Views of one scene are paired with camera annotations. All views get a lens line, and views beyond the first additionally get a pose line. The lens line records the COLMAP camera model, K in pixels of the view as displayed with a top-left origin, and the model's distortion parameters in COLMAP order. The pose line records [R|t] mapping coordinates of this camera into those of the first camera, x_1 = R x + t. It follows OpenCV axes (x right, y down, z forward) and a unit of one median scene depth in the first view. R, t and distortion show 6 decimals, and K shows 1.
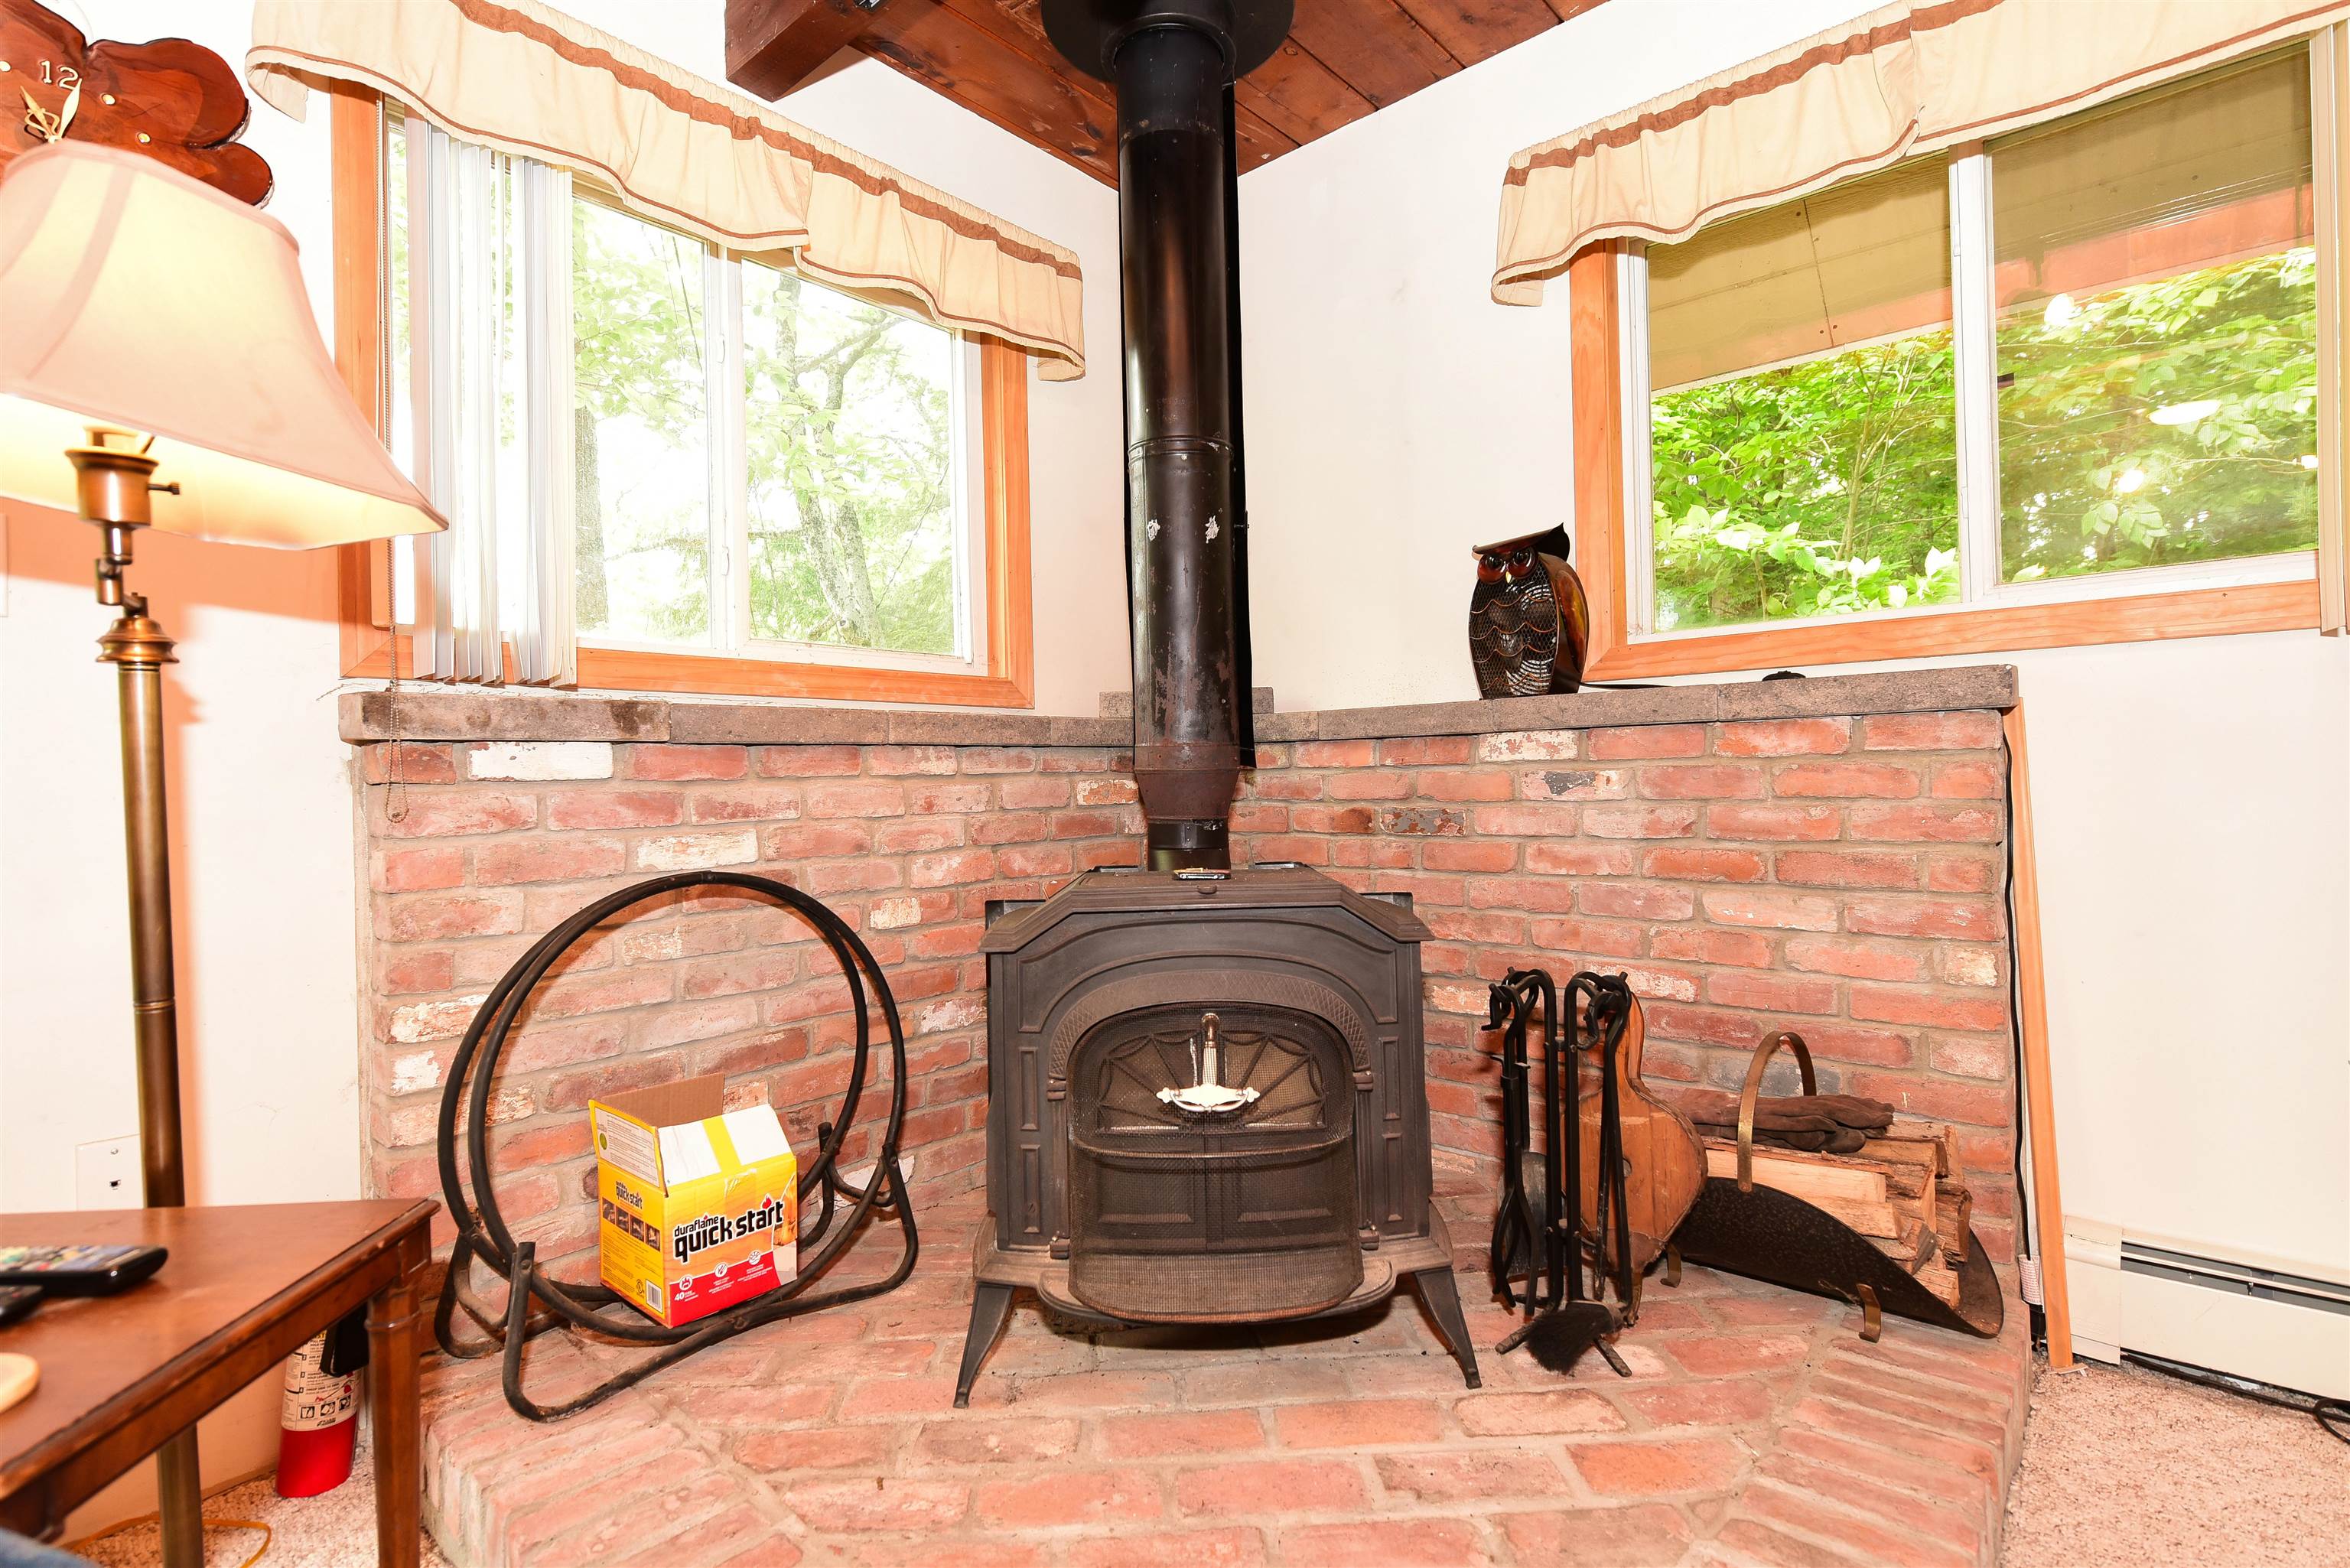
lens RADIAL K [[1119.0, 0, 1175.0], [0, 1119.0, 784.0], [0, 0, 1]] dist [0.000620, 0.000025]
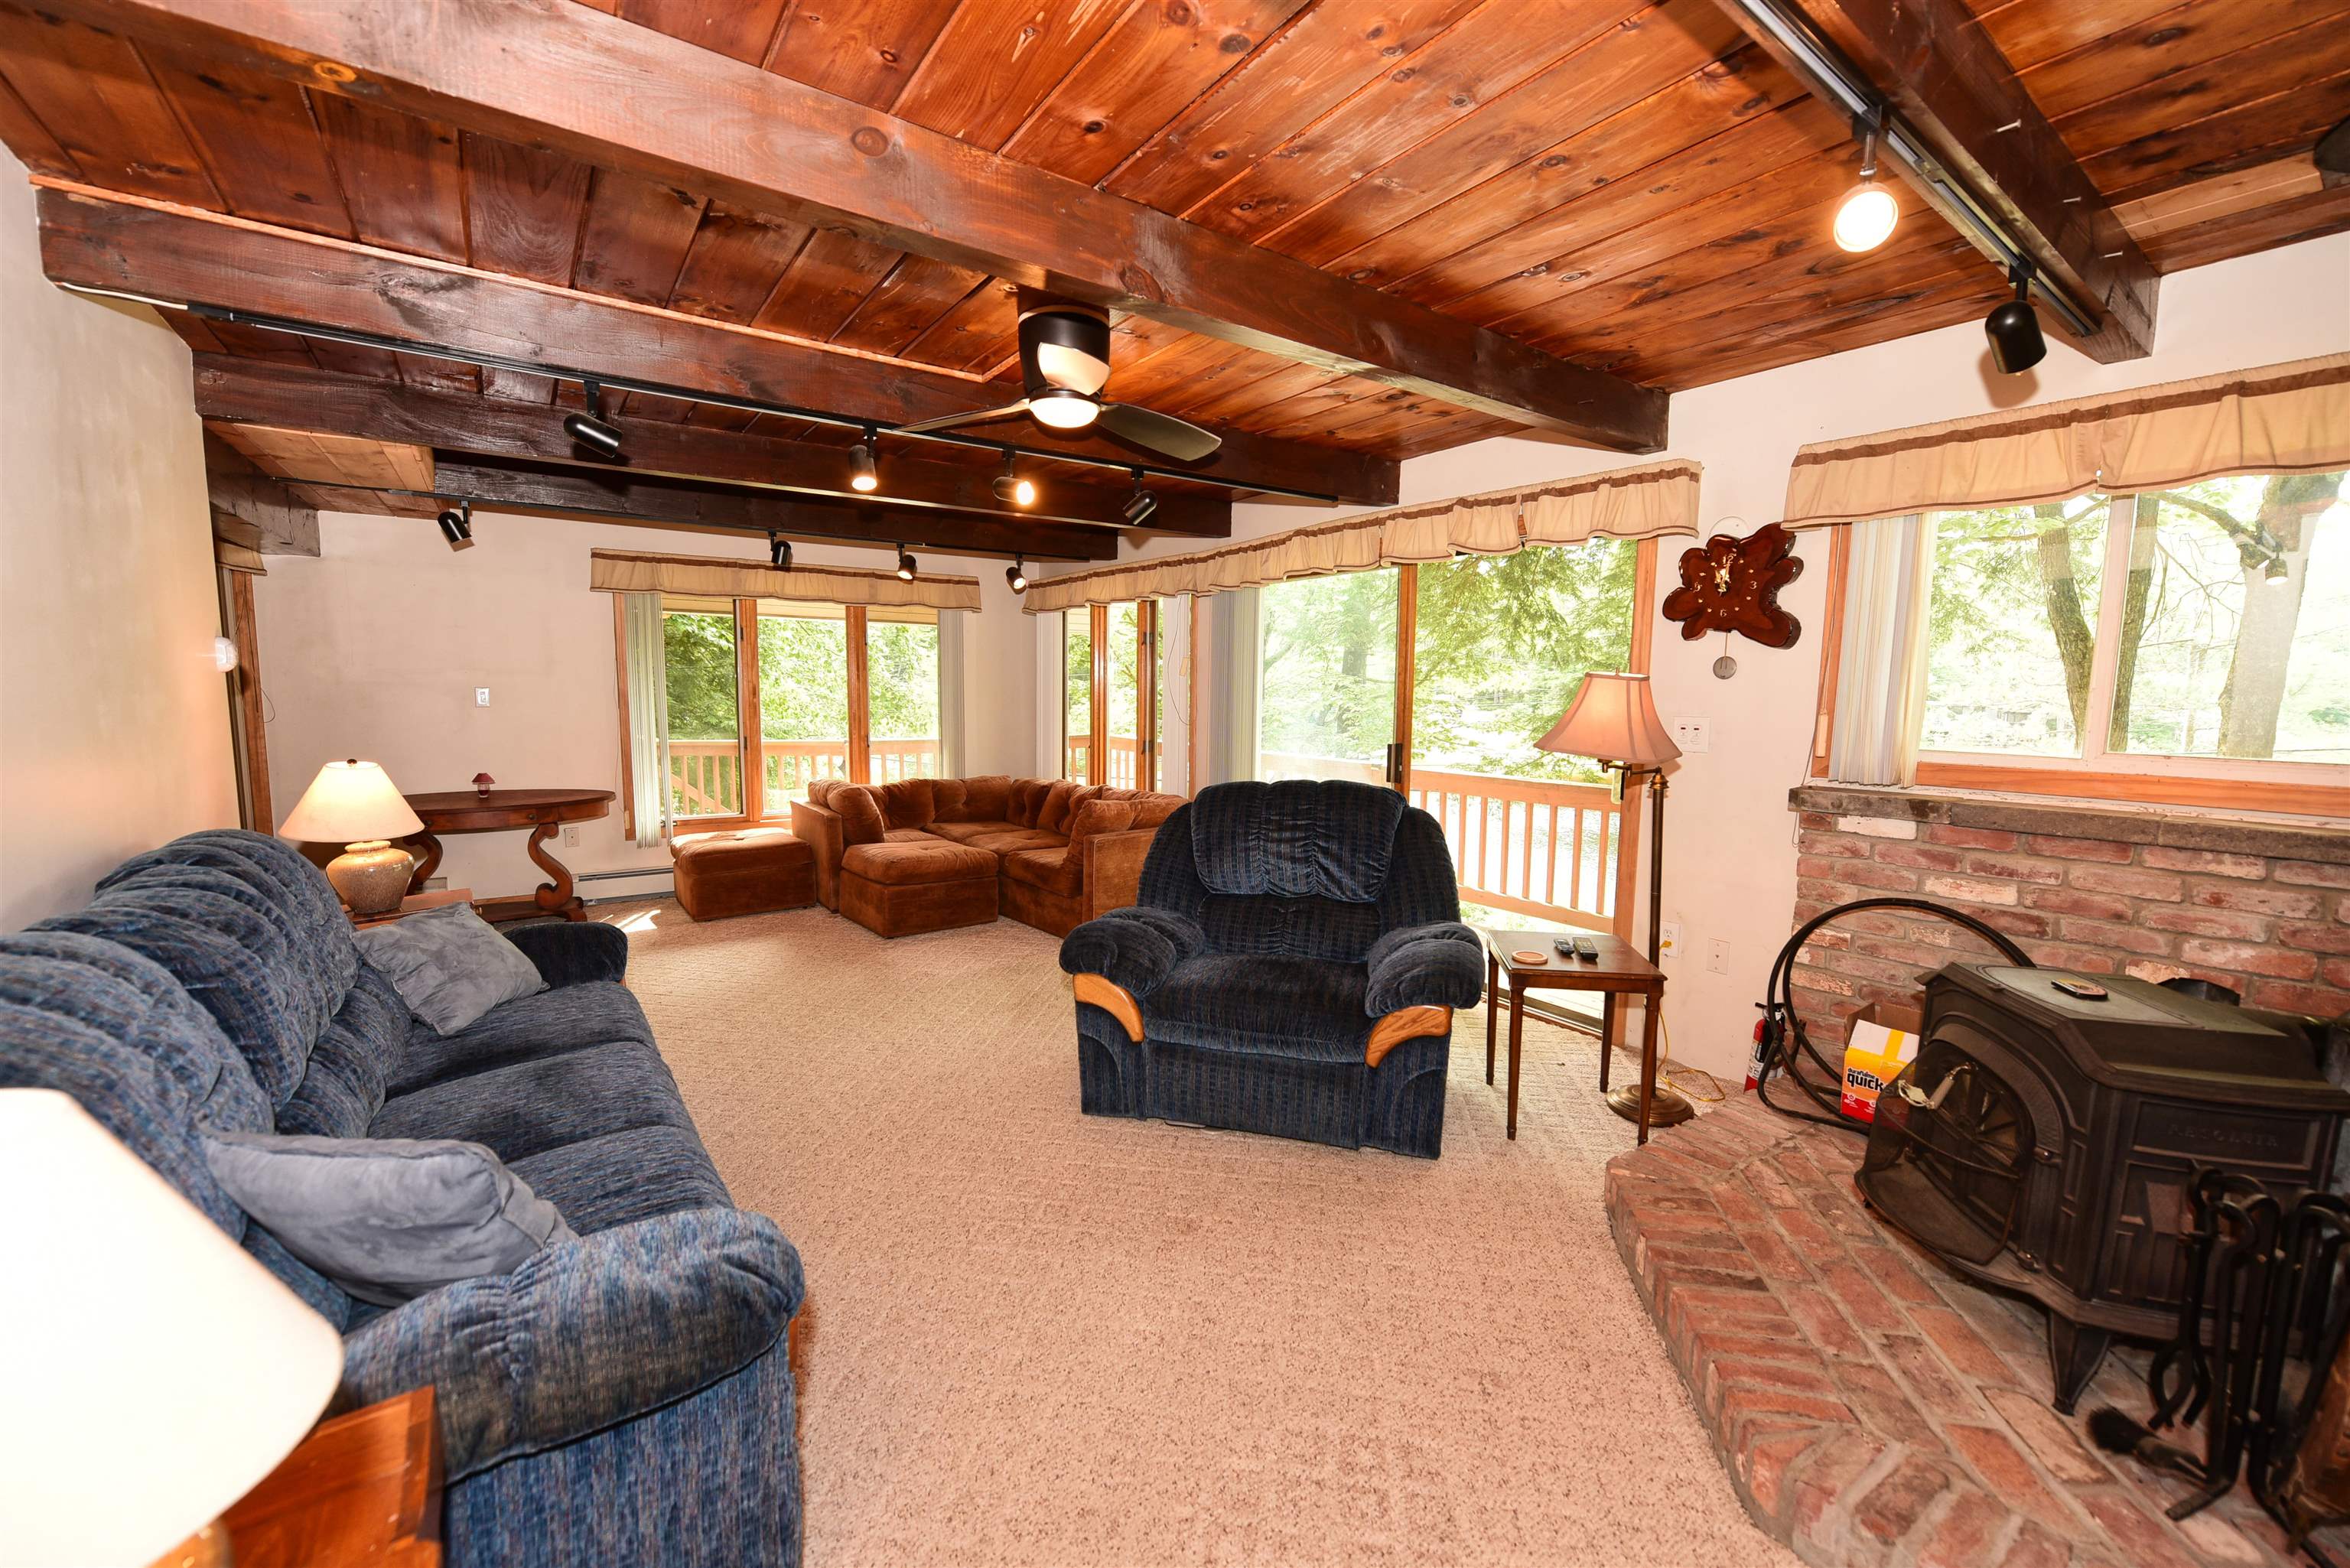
lens RADIAL K [[926.7, 0, 1188.8], [0, 926.7, 783.6], [0, 0, 1]] dist [0.002311, 0.000115]
pose [[-0.225397, 0.116505, -0.967276, 1.120194], [-0.009428, 0.992517, 0.121743, -0.247220], [0.974221, 0.036560, -0.222612, 0.157364]]
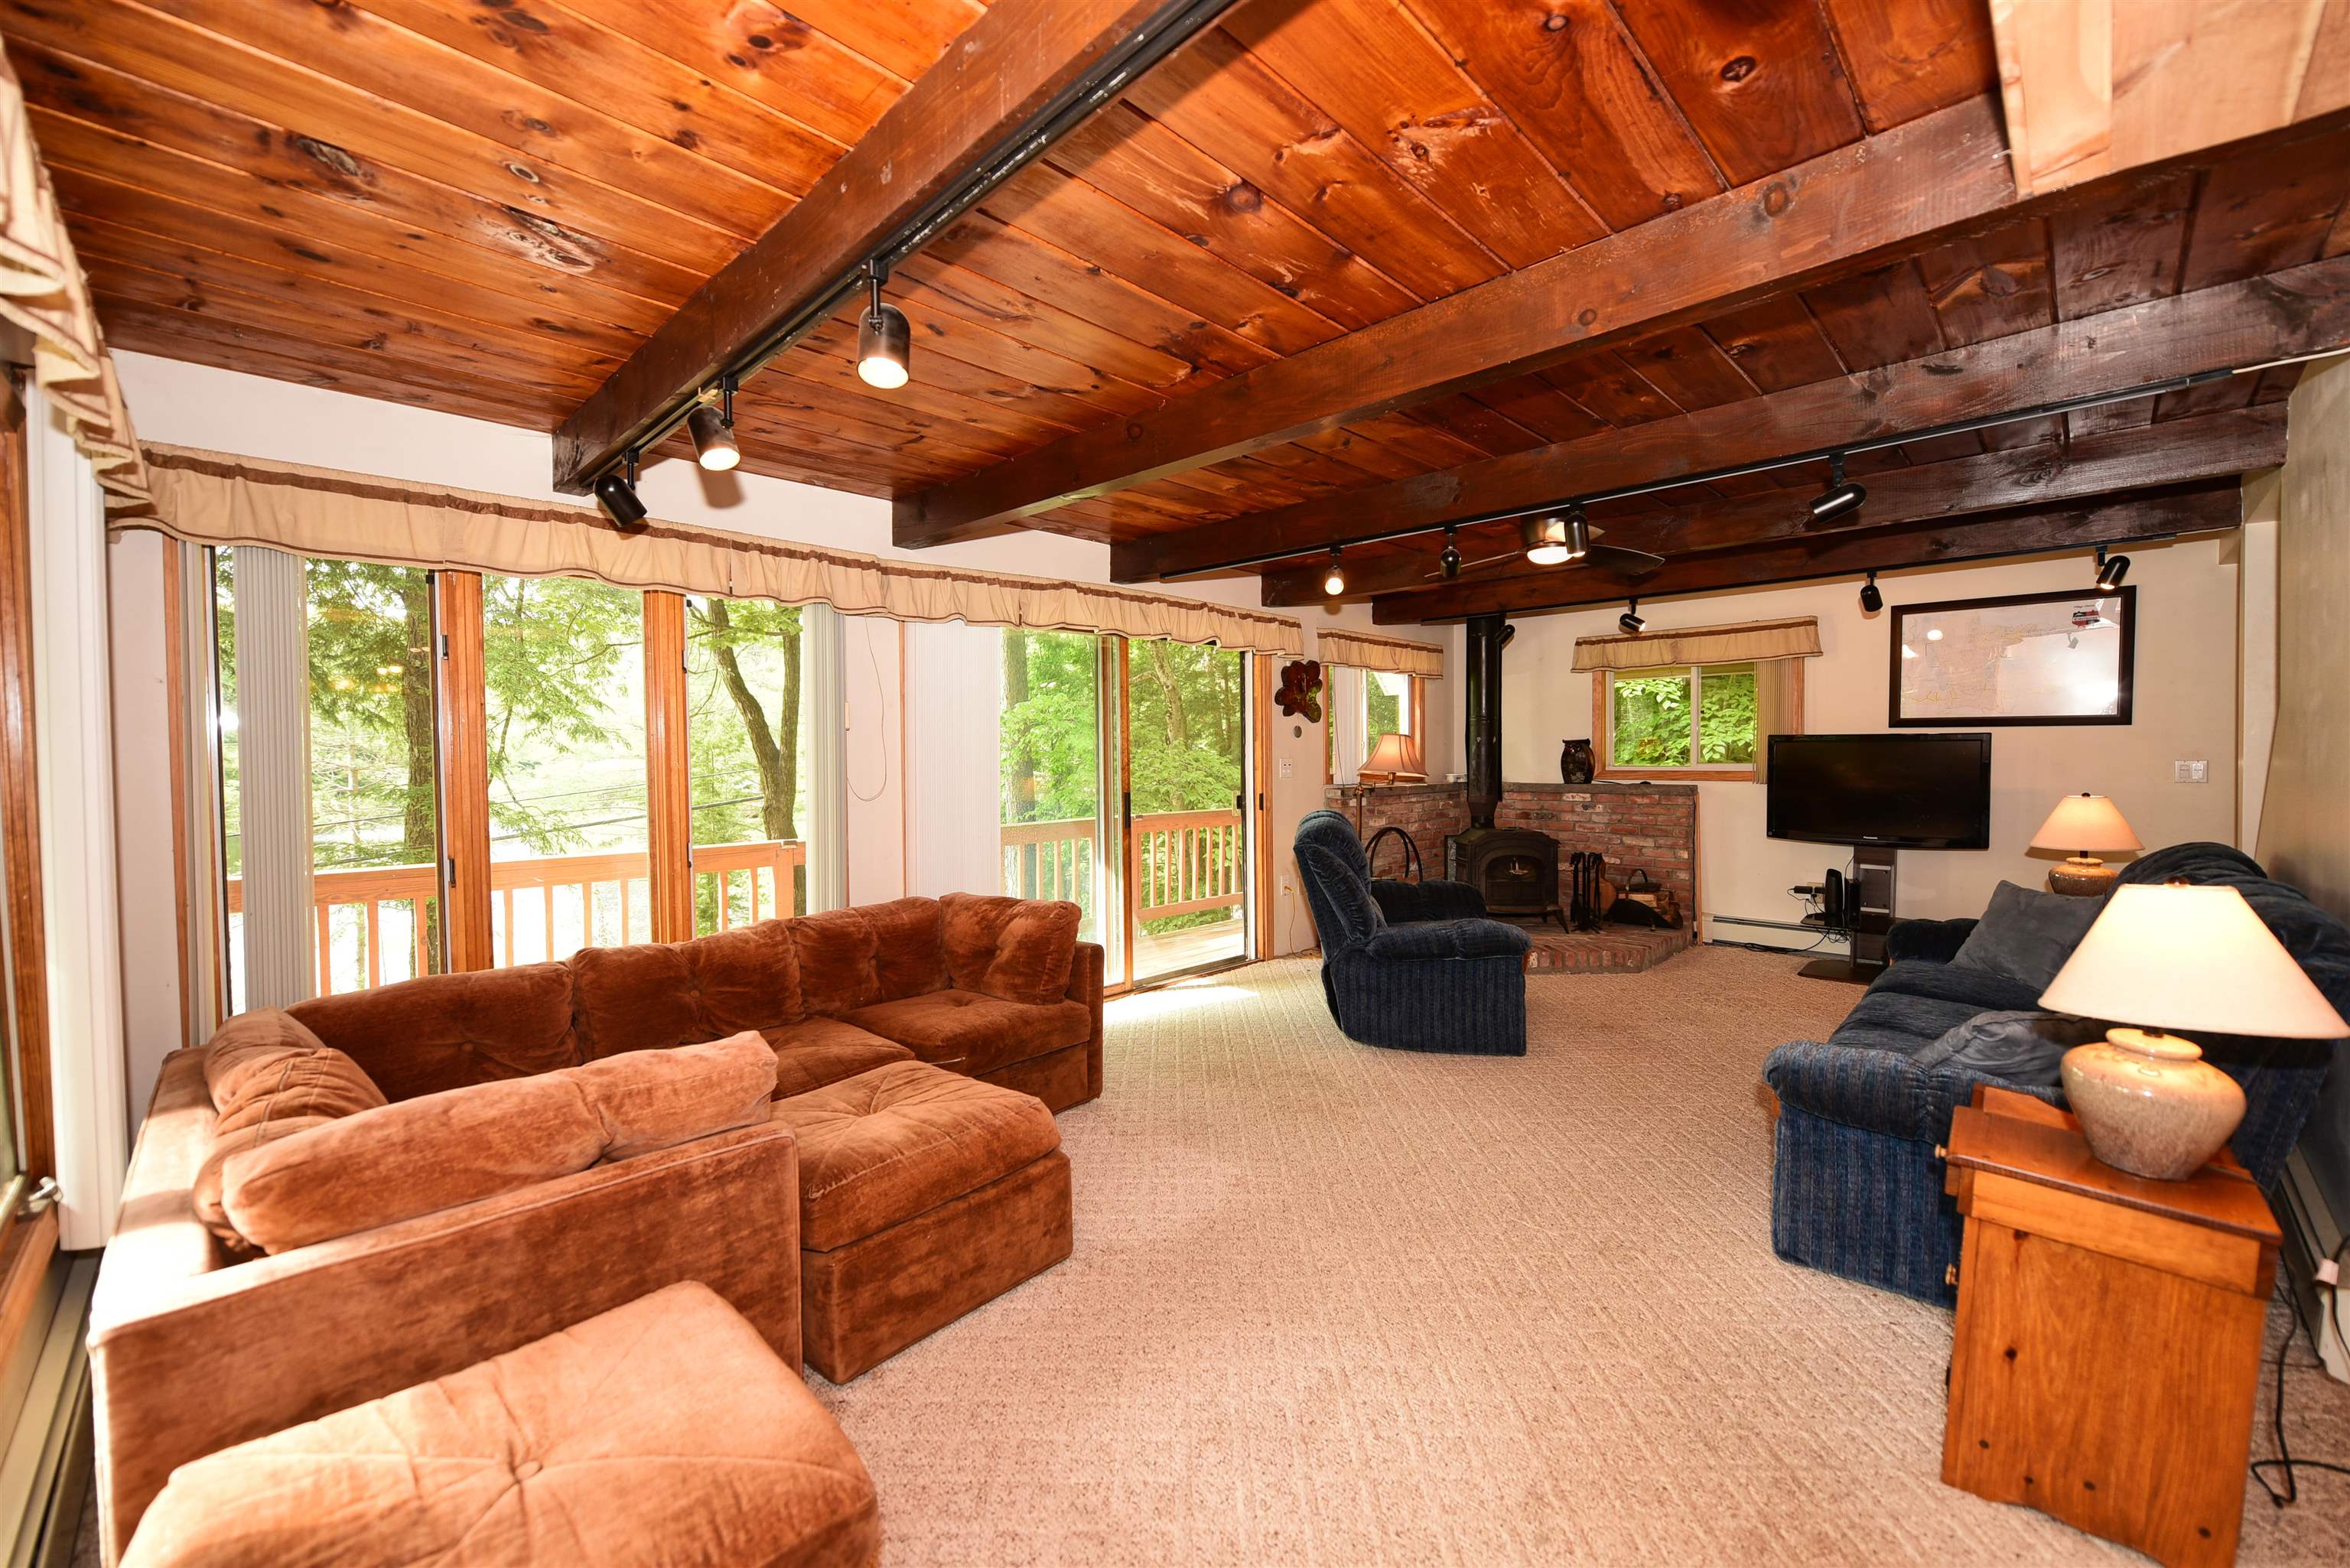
lens RADIAL K [[926.7, 0, 1188.8], [0, 926.7, 783.6], [0, 0, 1]] dist [0.002311, 0.000115]
pose [[0.998201, 0.015322, -0.057973, -0.900280], [-0.013458, 0.999384, 0.032407, -0.182671], [0.058433, -0.031568, 0.997792, -2.429966]]
